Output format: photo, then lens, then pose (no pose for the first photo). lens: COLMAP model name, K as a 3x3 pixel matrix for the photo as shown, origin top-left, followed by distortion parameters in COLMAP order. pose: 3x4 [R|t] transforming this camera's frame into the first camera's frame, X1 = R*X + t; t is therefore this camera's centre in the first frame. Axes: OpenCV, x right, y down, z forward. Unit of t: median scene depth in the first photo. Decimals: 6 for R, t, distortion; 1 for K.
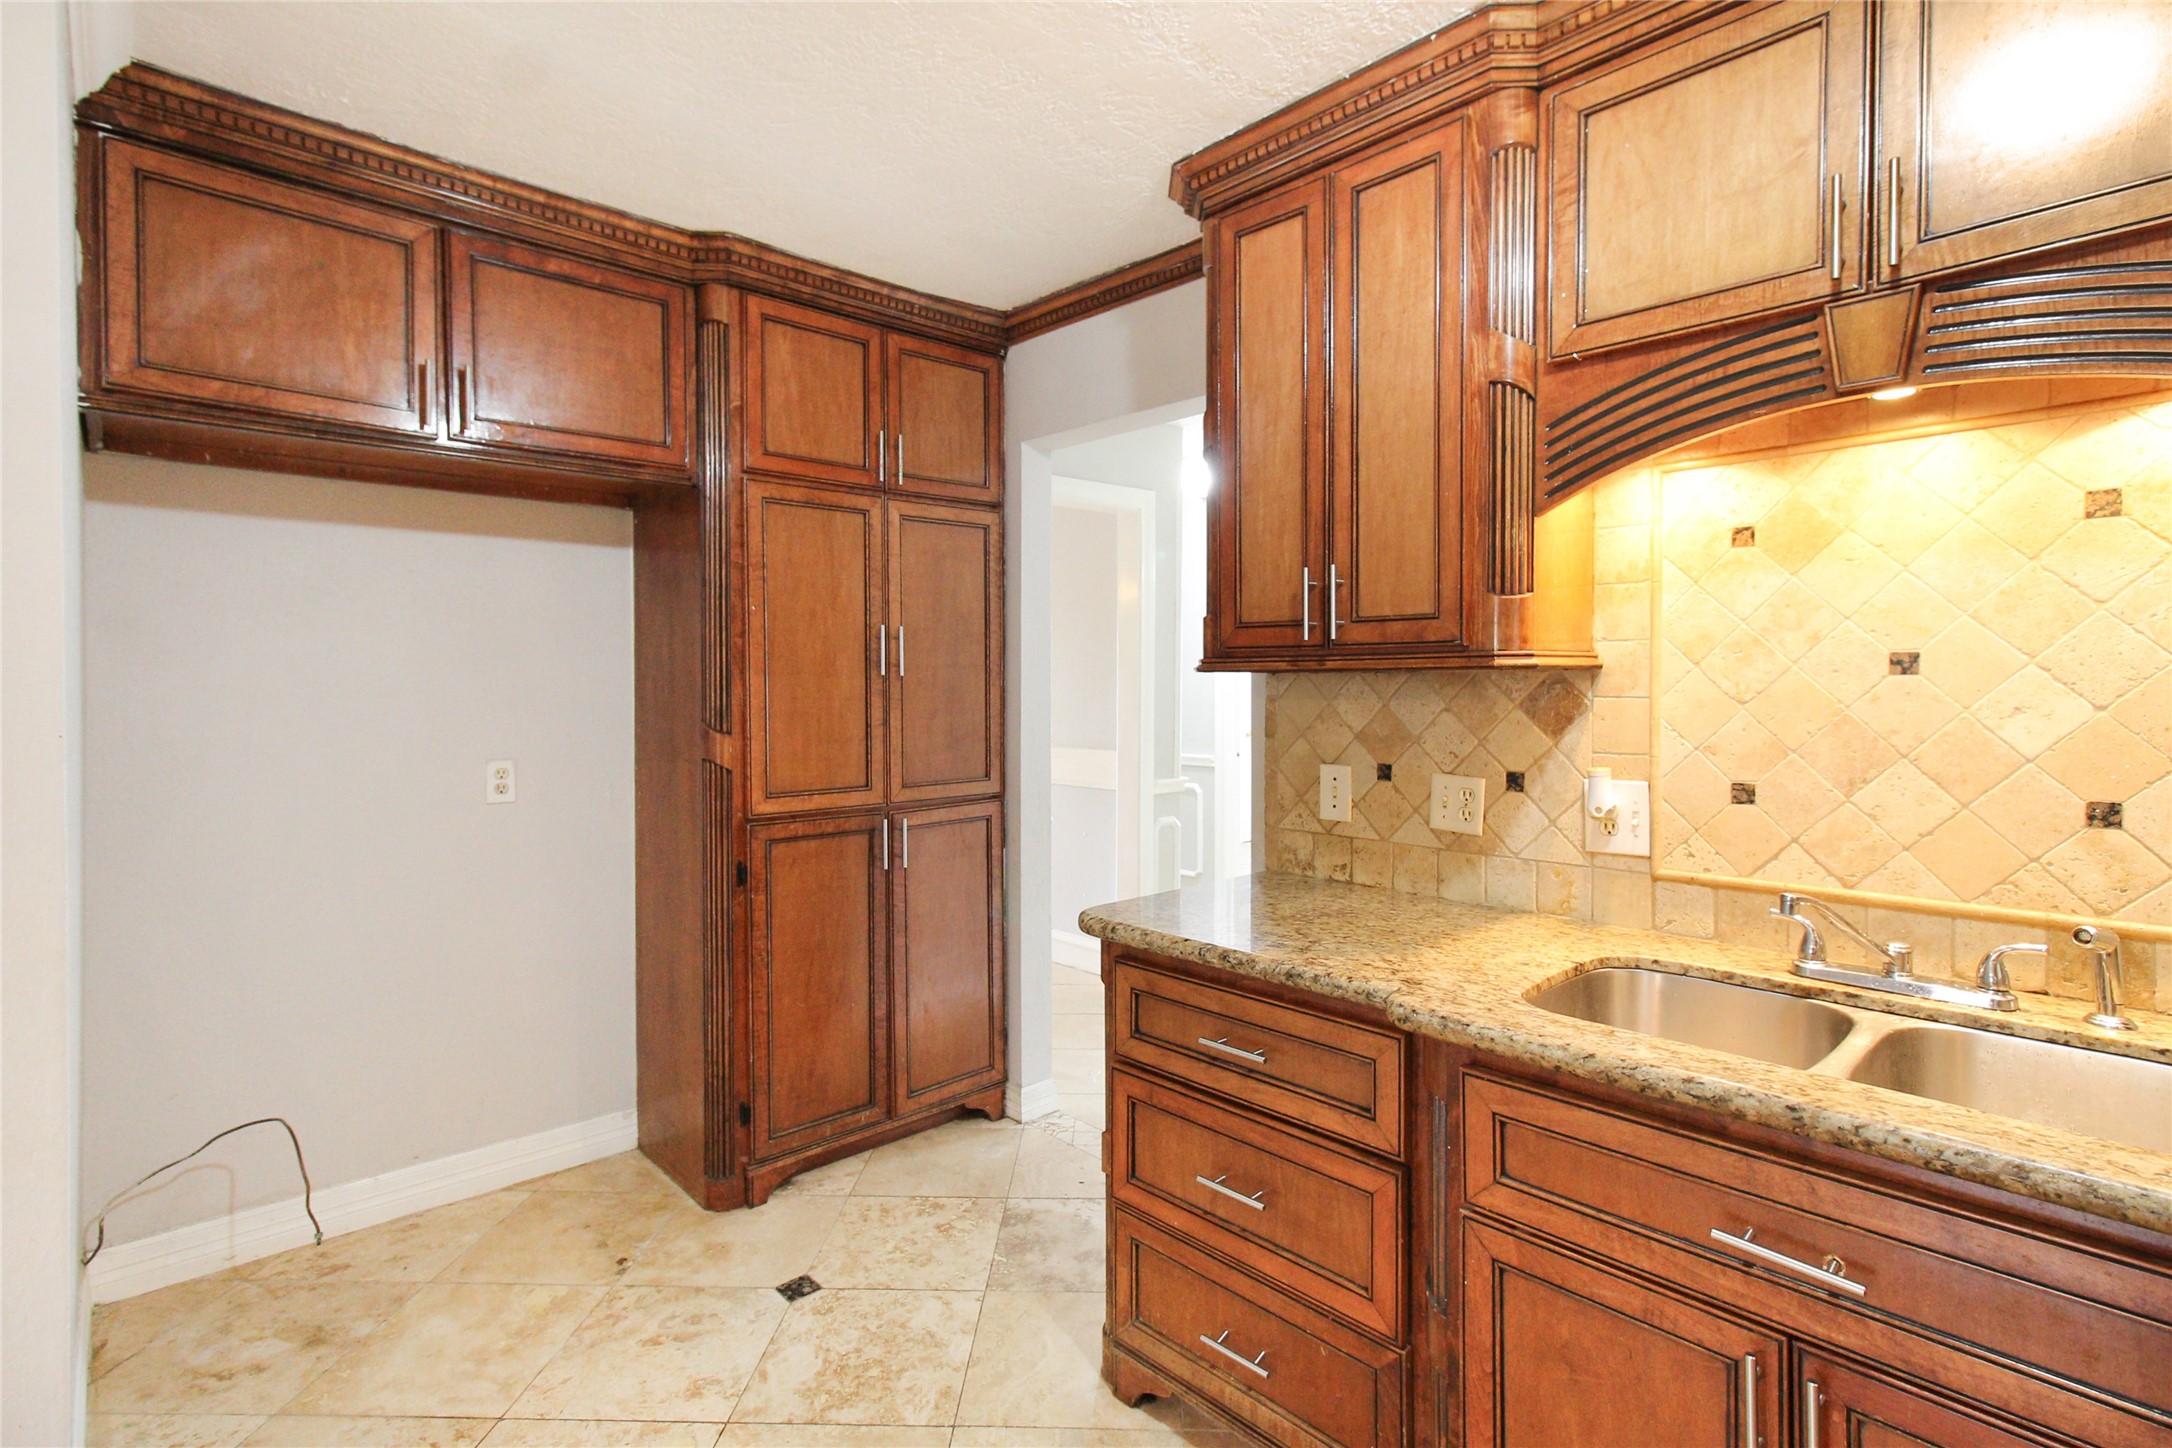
lens RADIAL K [[1040.8, 0, 1088.4], [0, 1040.8, 694.6], [0, 0, 1]] dist [0.013172, 0.000113]
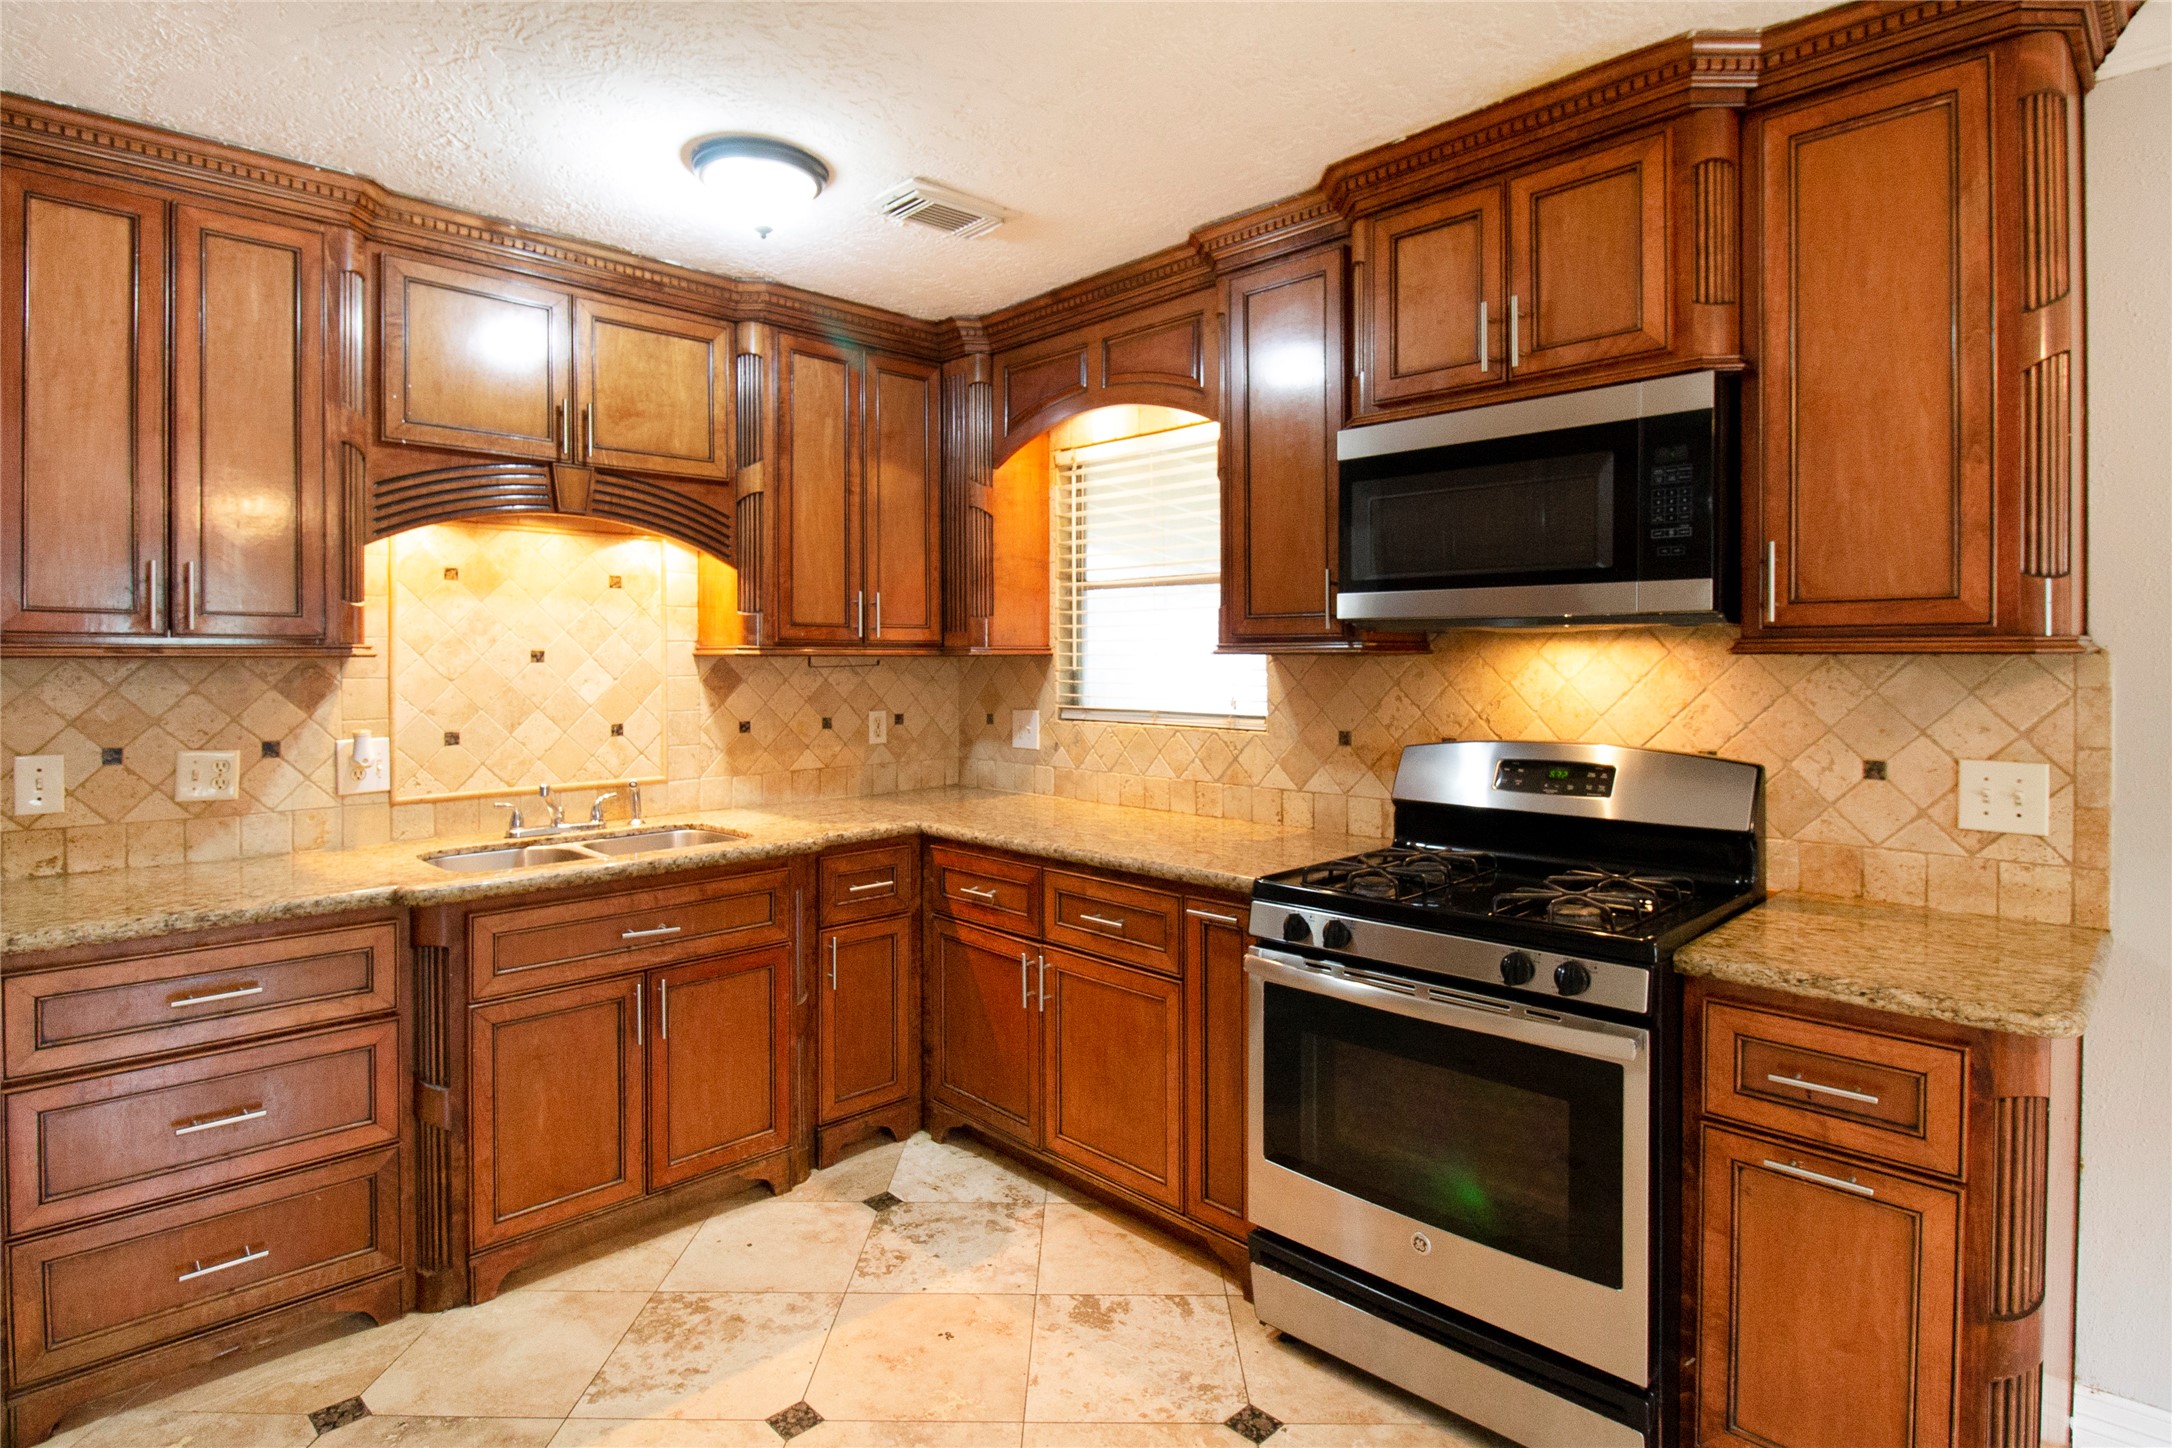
lens RADIAL K [[1122.1, 0, 1126.6], [0, 1122.1, 662.4], [0, 0, 1]] dist [-0.001363, -0.011313]
pose [[-0.053198, 0.001102, 0.998583, -1.000735], [0.012767, 0.999918, -0.000423, -0.004890], [-0.998502, 0.012726, -0.053208, 0.076878]]
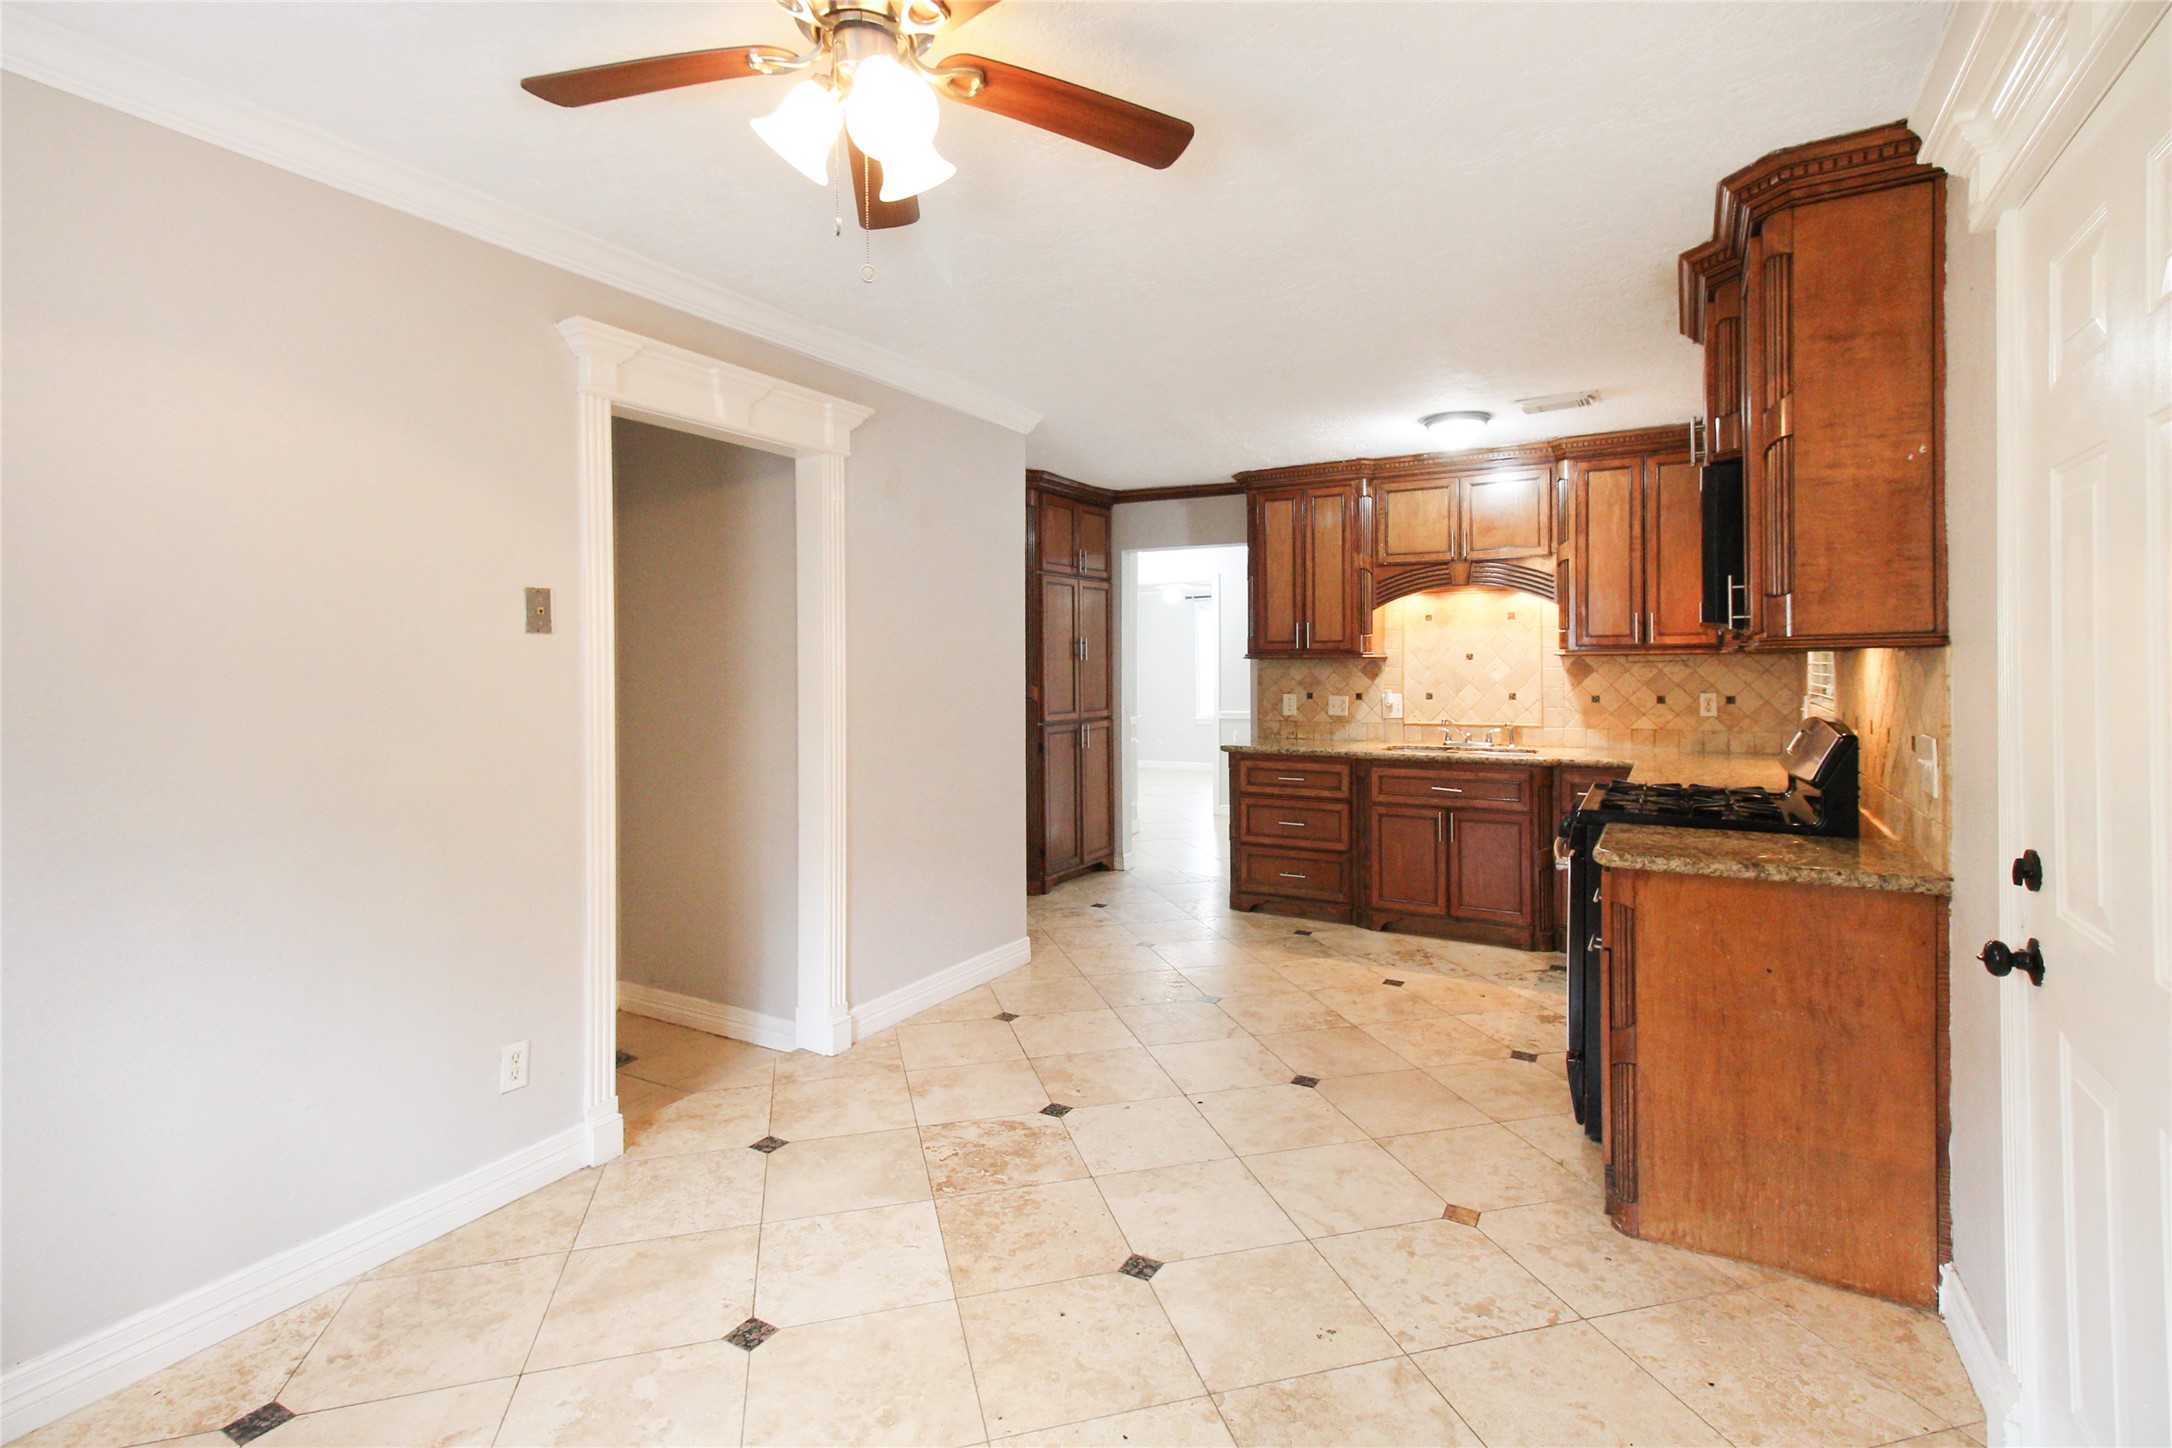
lens RADIAL K [[1059.7, 0, 1082.5], [0, 1059.7, 669.6], [0, 0, 1]] dist [0.011992, 0.000382]
pose [[0.954904, -0.003739, 0.296890, -1.281572], [0.006007, 0.999959, -0.006727, 0.024932], [-0.296853, 0.008207, 0.954888, -1.699063]]
